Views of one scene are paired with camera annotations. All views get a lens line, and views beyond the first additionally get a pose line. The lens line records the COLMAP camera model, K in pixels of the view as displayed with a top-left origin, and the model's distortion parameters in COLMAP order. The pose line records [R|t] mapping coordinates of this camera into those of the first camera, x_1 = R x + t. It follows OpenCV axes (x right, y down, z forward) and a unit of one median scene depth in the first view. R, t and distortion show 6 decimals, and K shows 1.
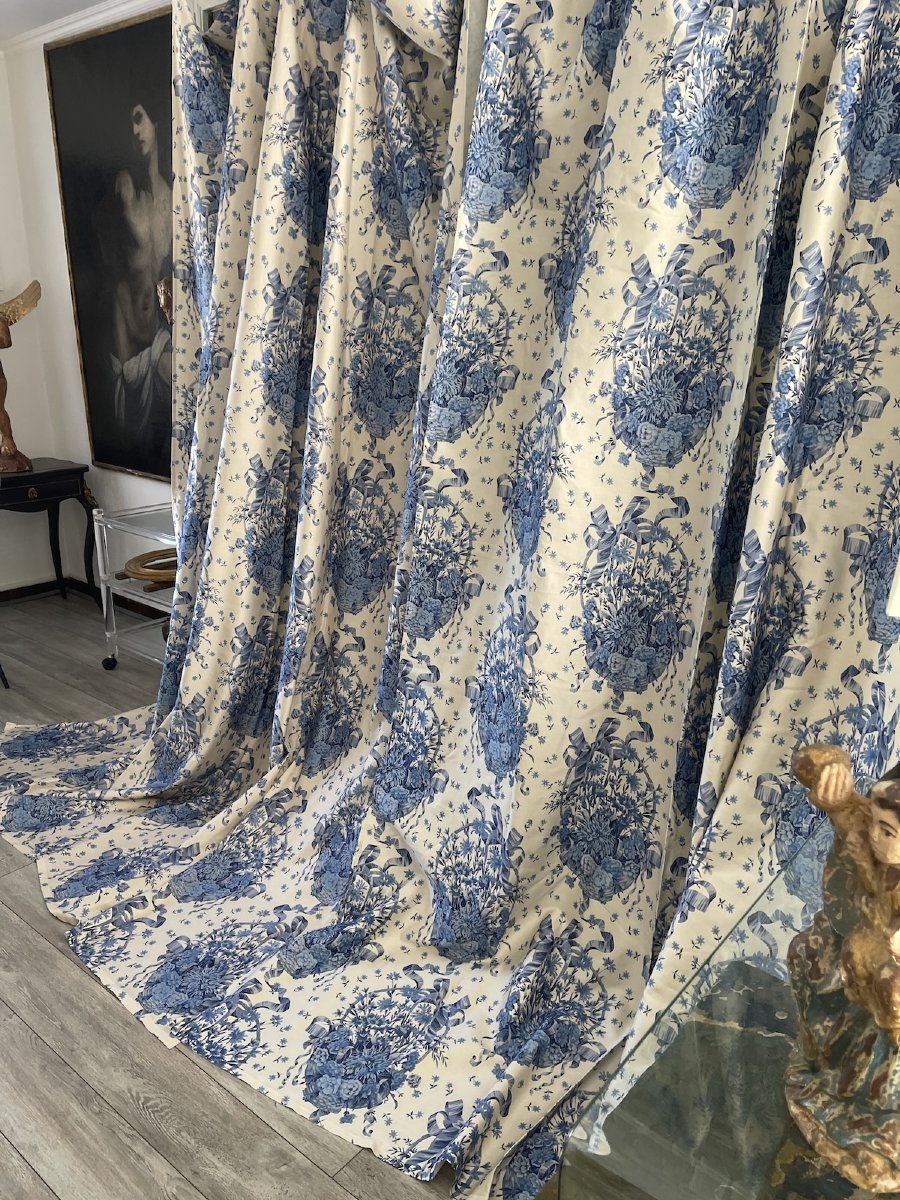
lens RADIAL K [[902.5, 0, 416.3], [0, 902.5, 607.9], [0, 0, 1]] dist [0.035481, -0.059953]
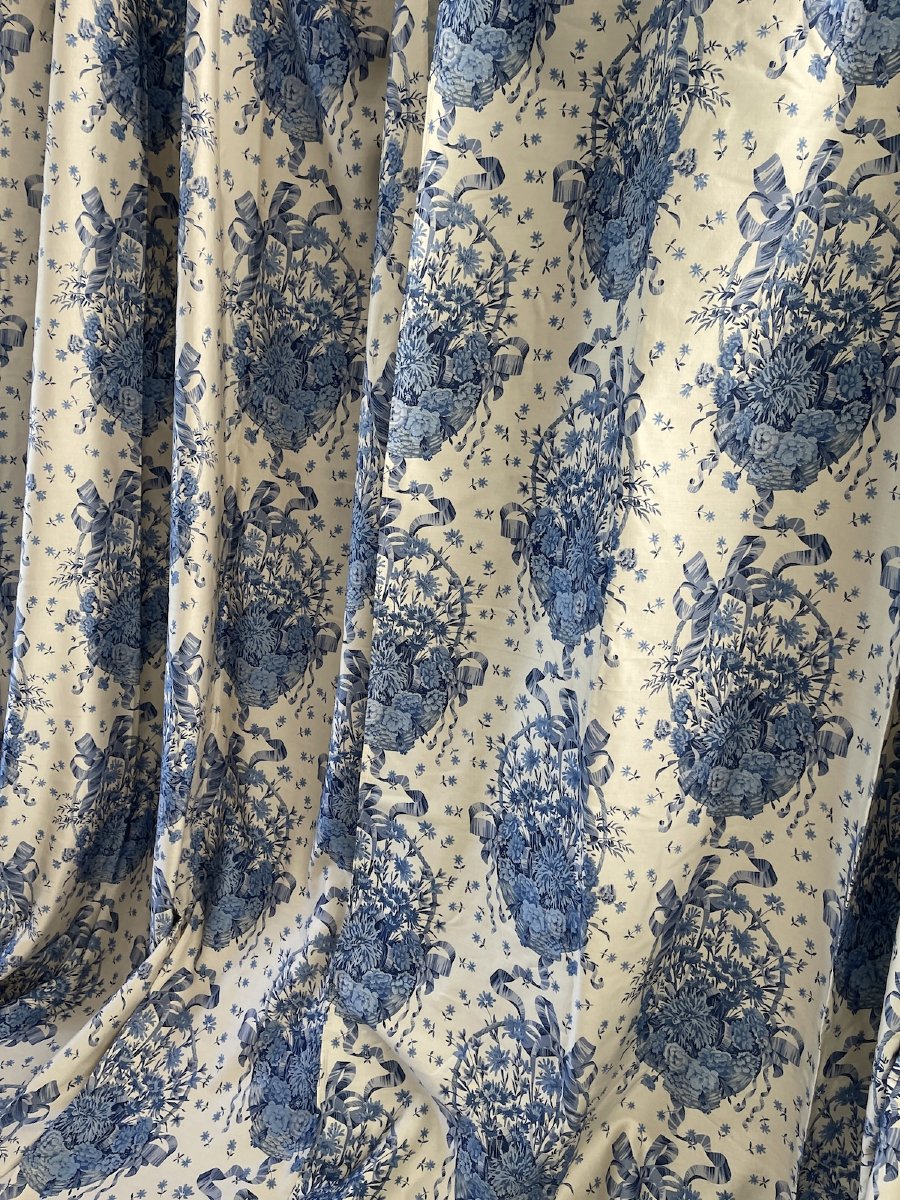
lens RADIAL K [[905.1, 0, 434.9], [0, 905.1, 601.0], [0, 0, 1]] dist [0.017292, -0.000855]
pose [[0.965114, -0.094715, 0.244100, -0.128367], [0.085848, 0.995211, 0.046738, -0.115639], [-0.247358, -0.024152, 0.968623, 0.380272]]
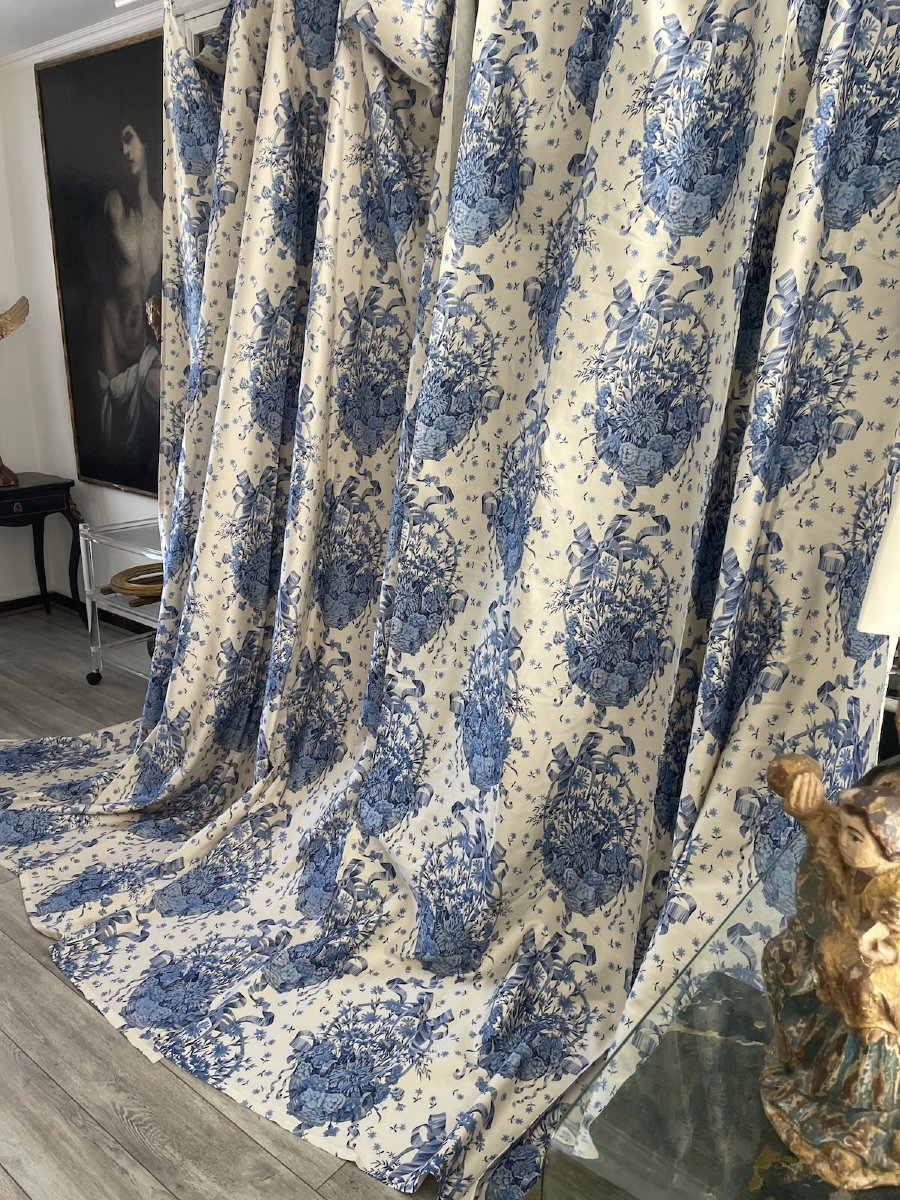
lens RADIAL K [[902.5, 0, 416.3], [0, 902.5, 607.9], [0, 0, 1]] dist [0.035481, -0.059953]
pose [[0.999830, 0.004463, 0.017902, -0.001981], [-0.004135, 0.999824, -0.018276, 0.001270], [-0.017980, 0.018199, 0.999673, -0.012621]]
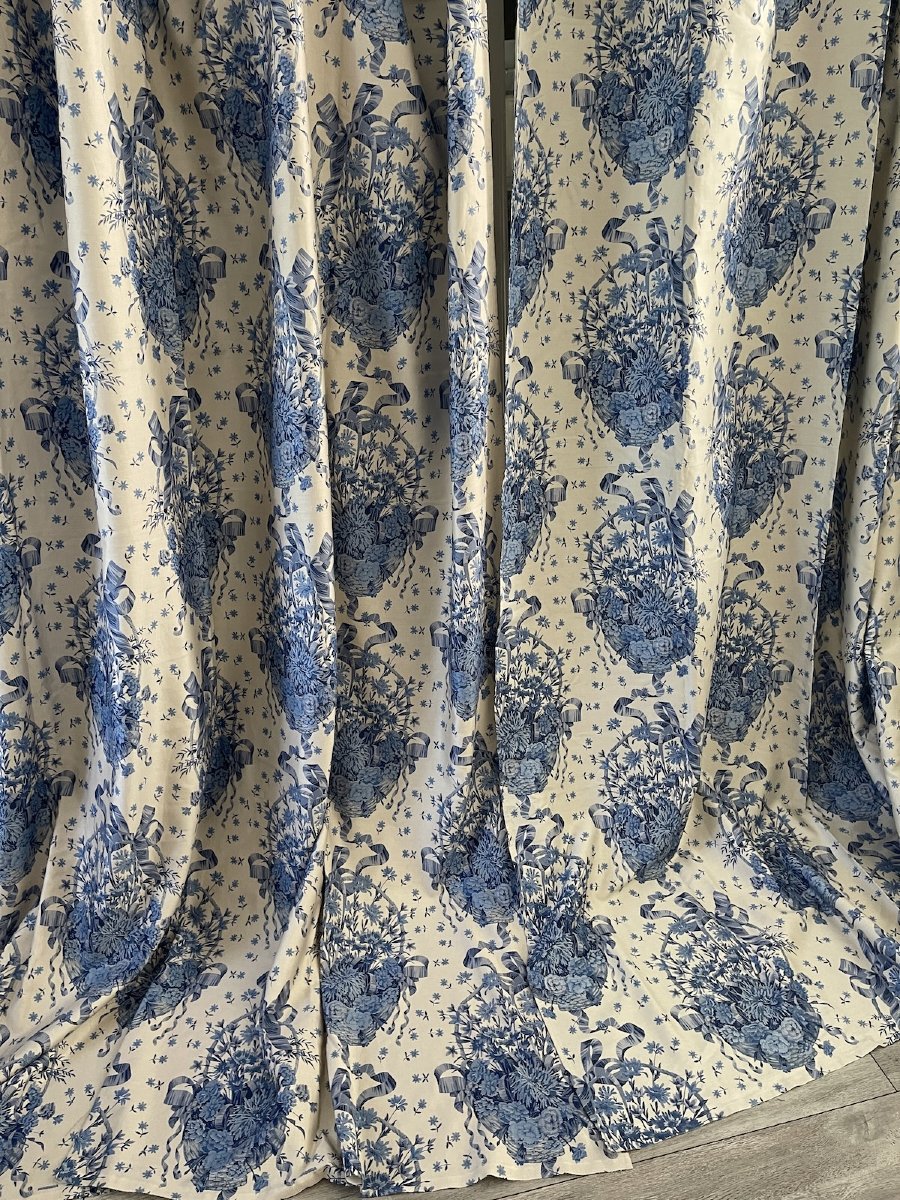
lens RADIAL K [[931.3, 0, 450.9], [0, 931.3, 608.7], [0, 0, 1]] dist [0.074304, -0.097748]
pose [[0.593454, -0.379848, 0.709597, -0.702670], [0.287143, 0.923536, 0.254225, -0.186683], [-0.751905, 0.052885, 0.657147, 0.529424]]
